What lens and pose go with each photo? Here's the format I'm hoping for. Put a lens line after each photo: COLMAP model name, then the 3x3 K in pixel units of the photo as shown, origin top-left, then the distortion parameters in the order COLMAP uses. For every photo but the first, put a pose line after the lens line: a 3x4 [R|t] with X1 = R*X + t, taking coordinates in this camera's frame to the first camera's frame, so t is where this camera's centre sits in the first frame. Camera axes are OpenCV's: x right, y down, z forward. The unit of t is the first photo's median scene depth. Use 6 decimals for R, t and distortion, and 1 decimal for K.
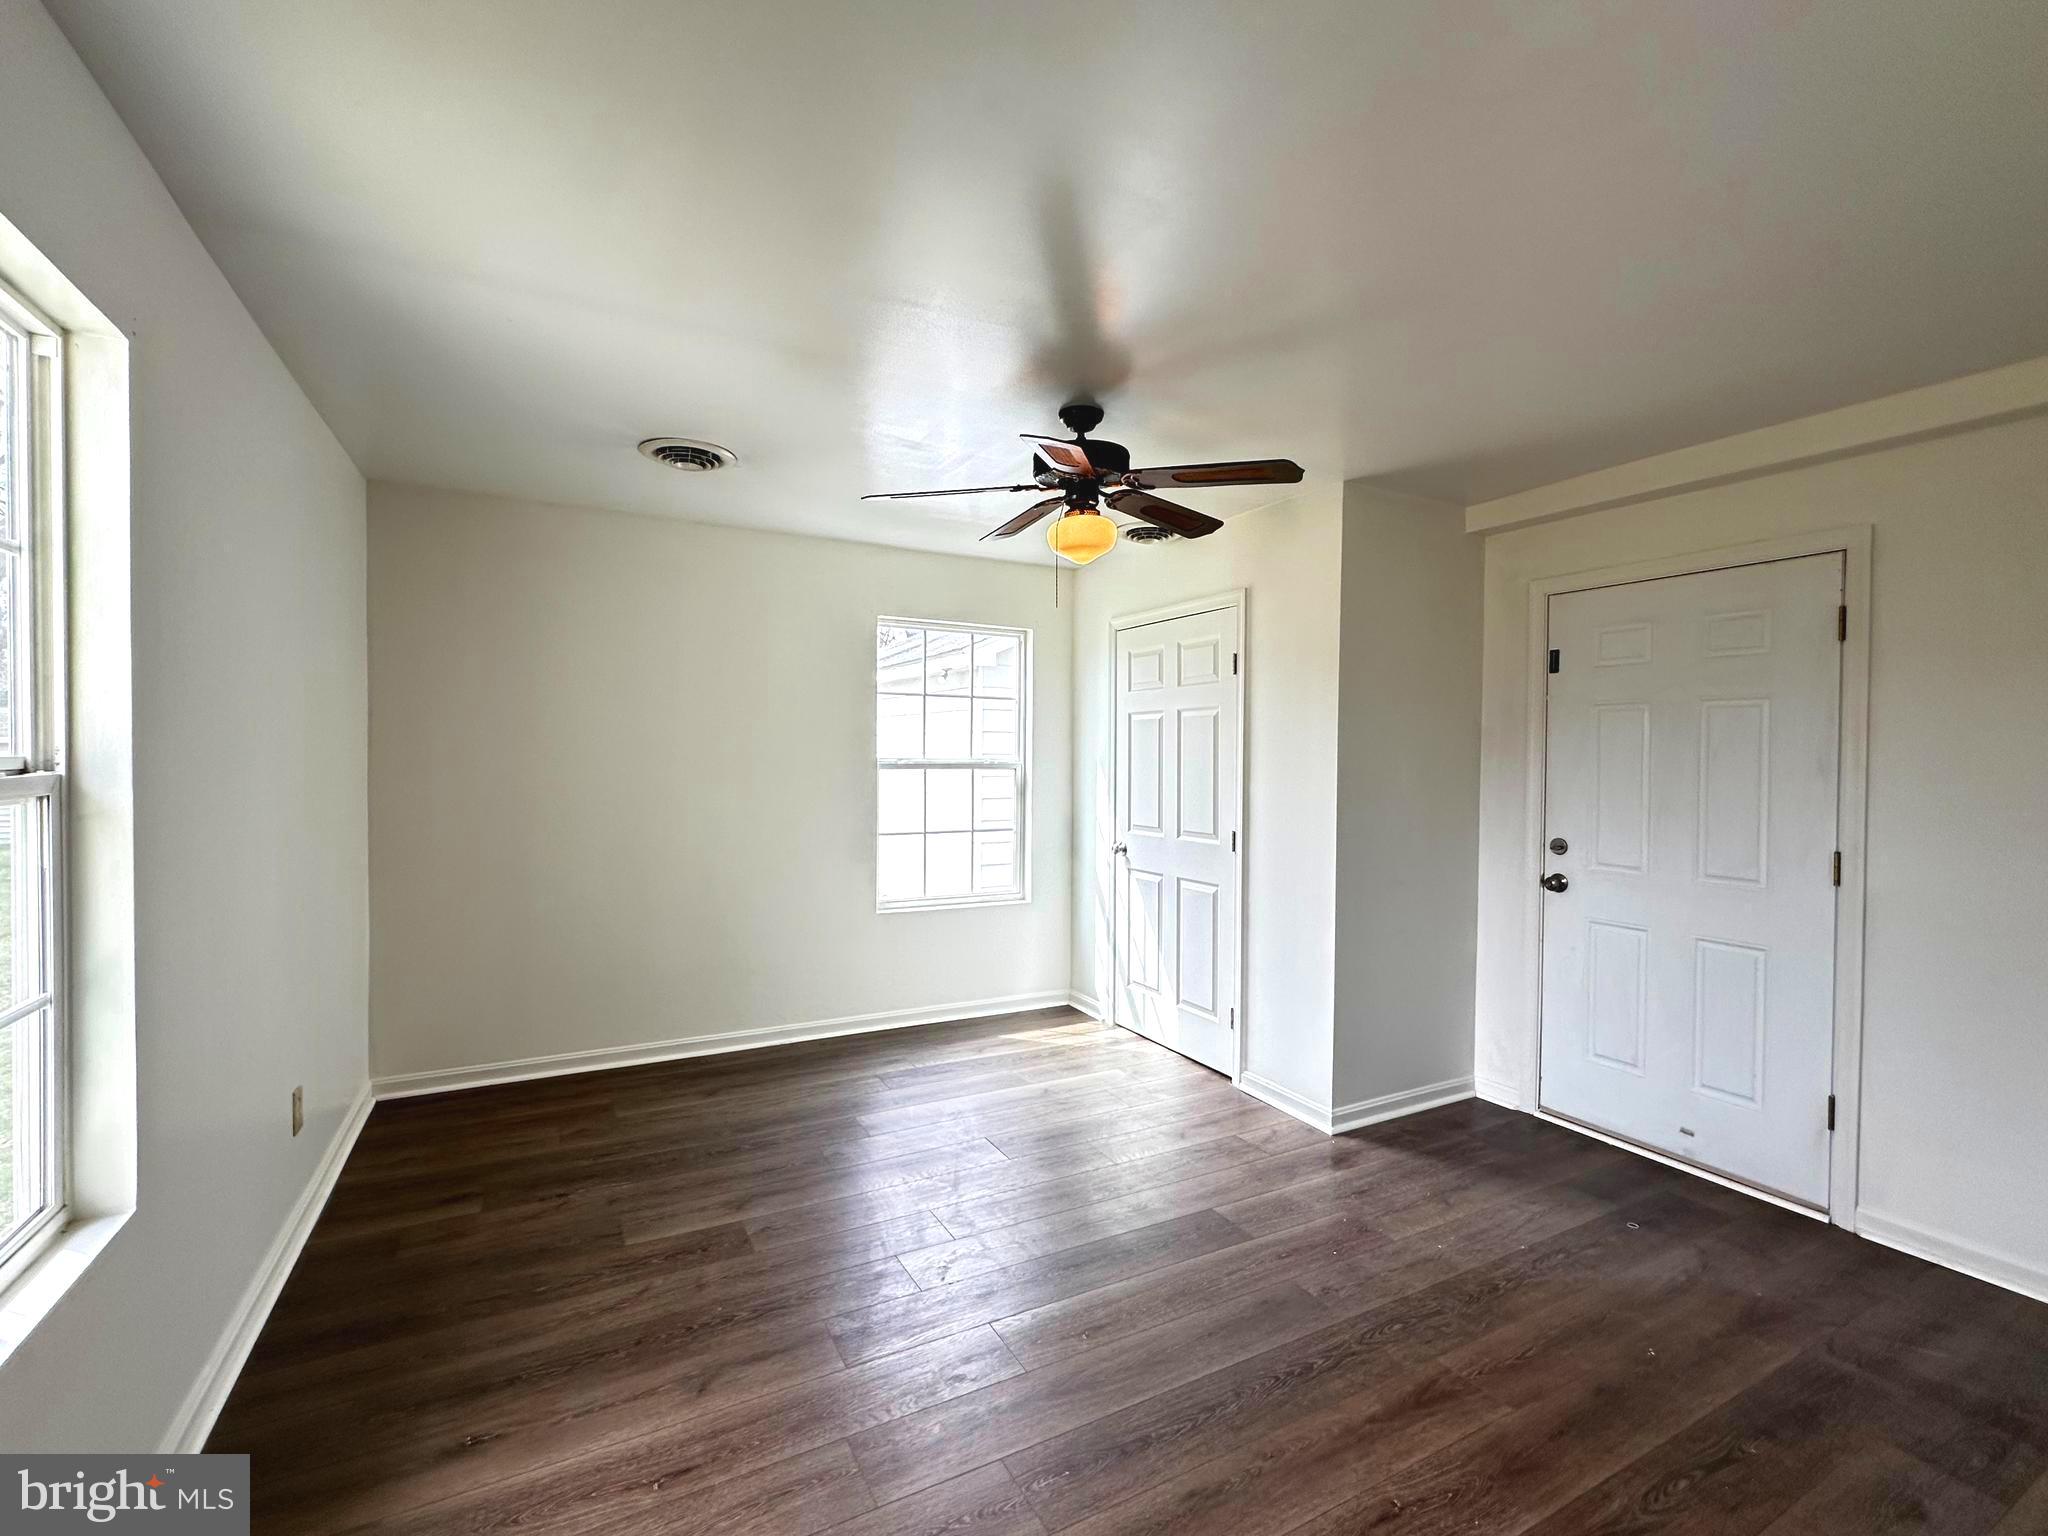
lens RADIAL K [[887.5, 0, 1024.0], [0, 887.5, 768.0], [0, 0, 1]] dist [0.000951, -0.000025]
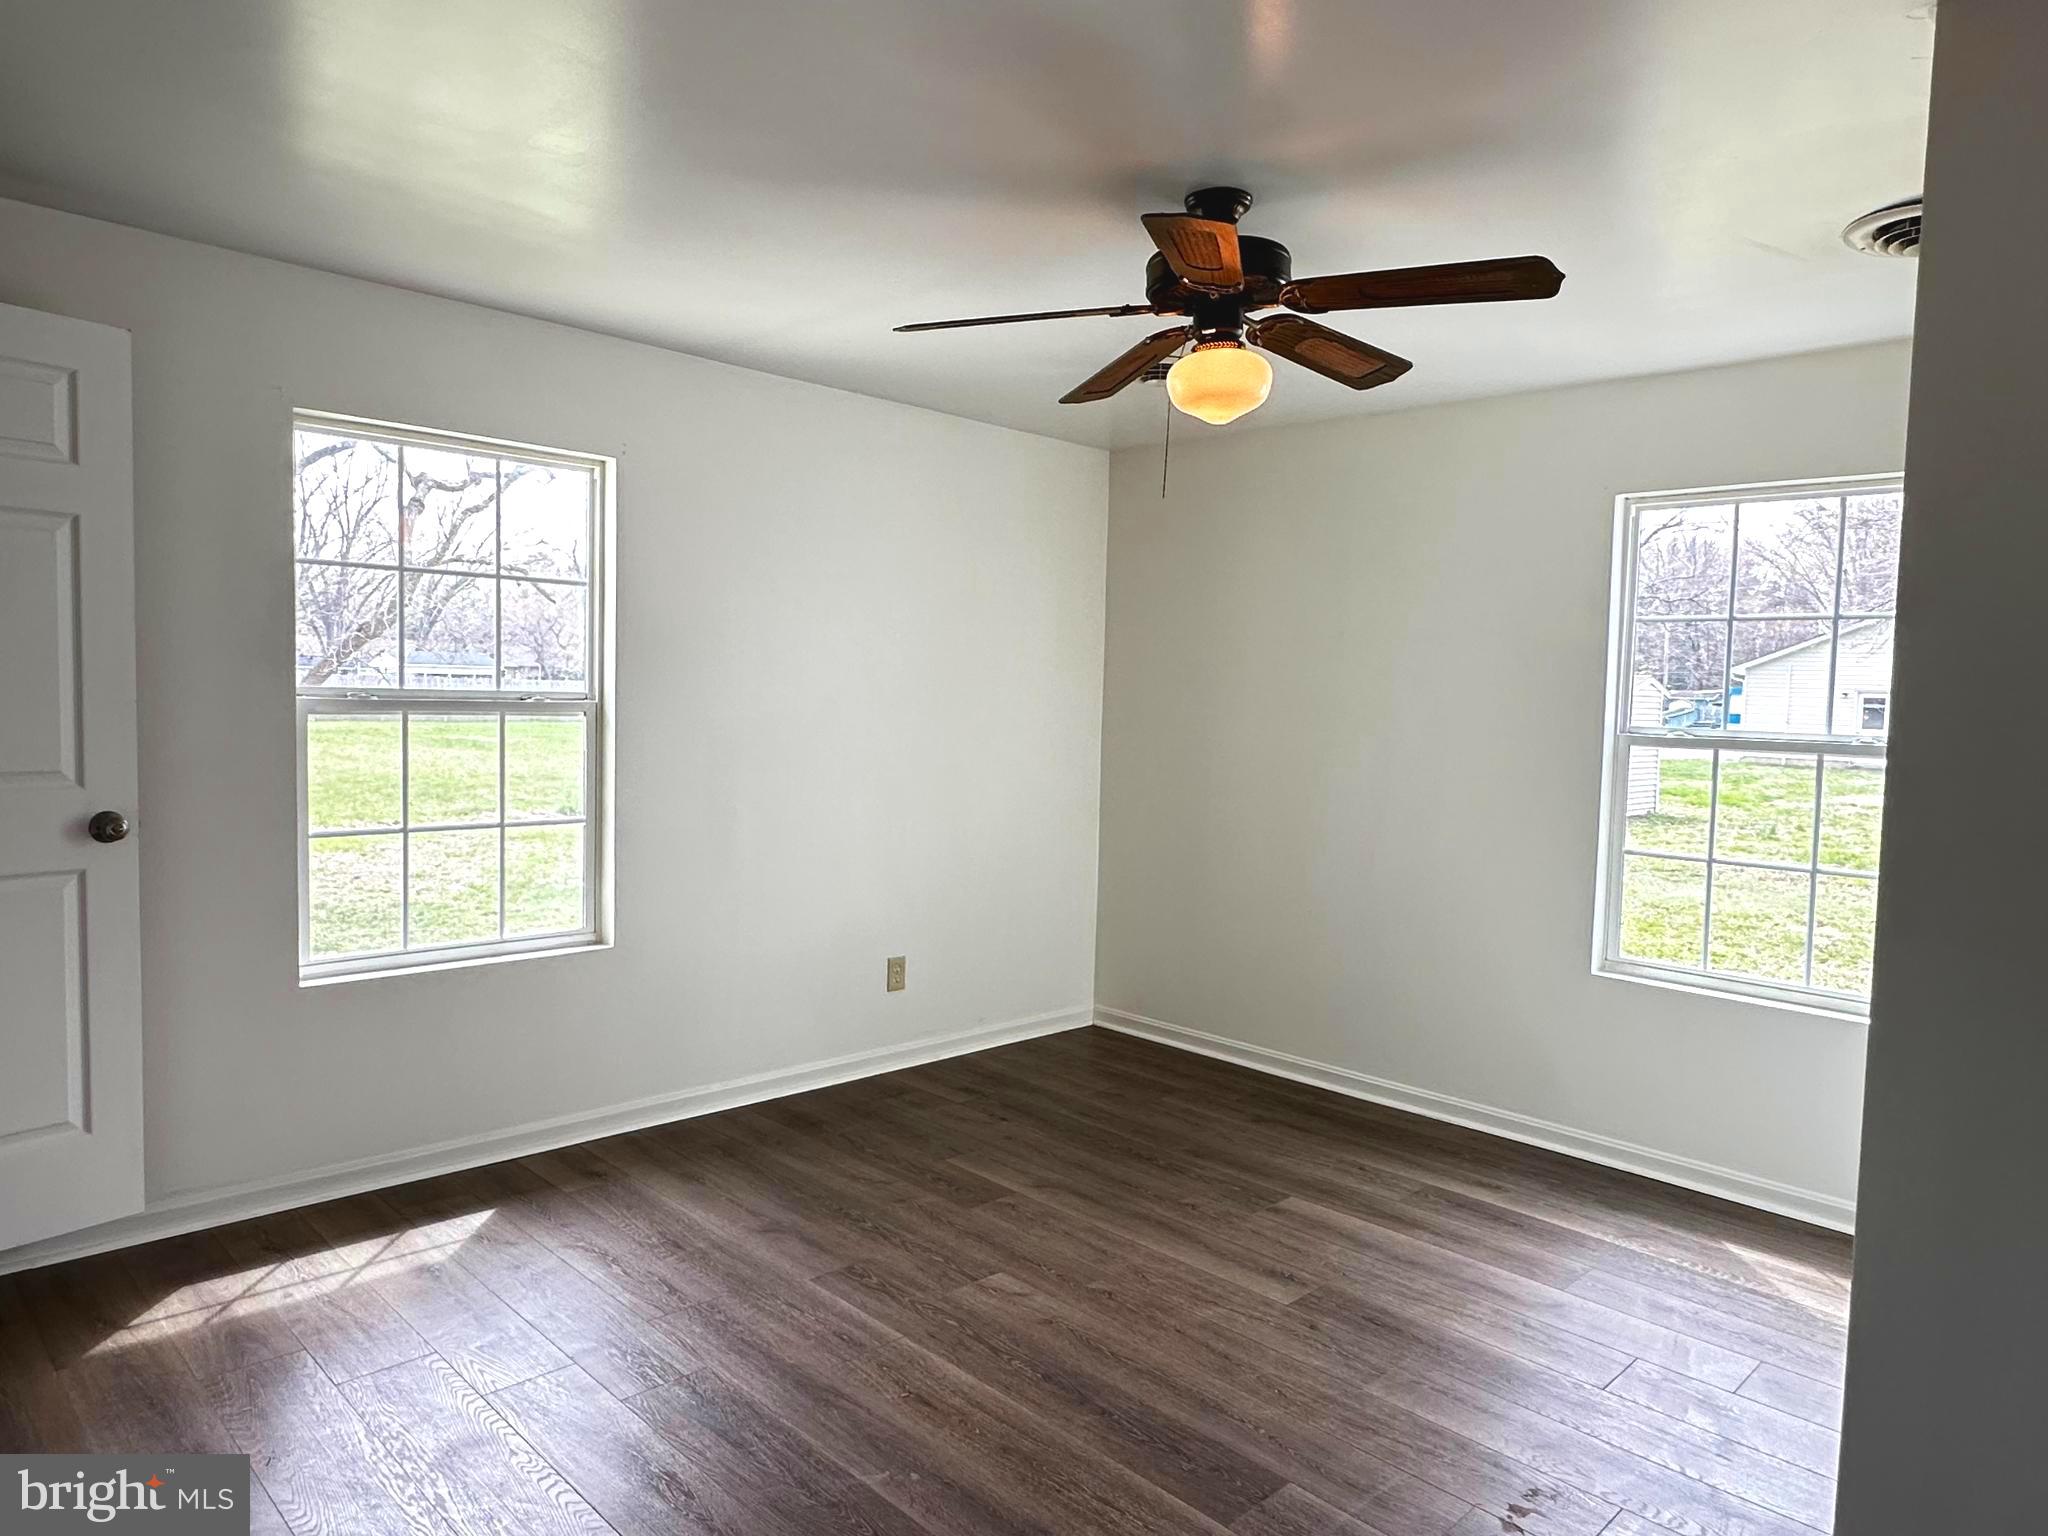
lens RADIAL K [[1301.9, 0, 1024.0], [0, 1301.9, 768.0], [0, 0, 1]] dist [0.002435, -0.000062]
pose [[0.278619, 0.050408, -0.959078, 0.765379], [-0.040018, 0.998364, 0.040848, -0.001098], [0.959568, 0.026999, 0.280180, 0.461989]]
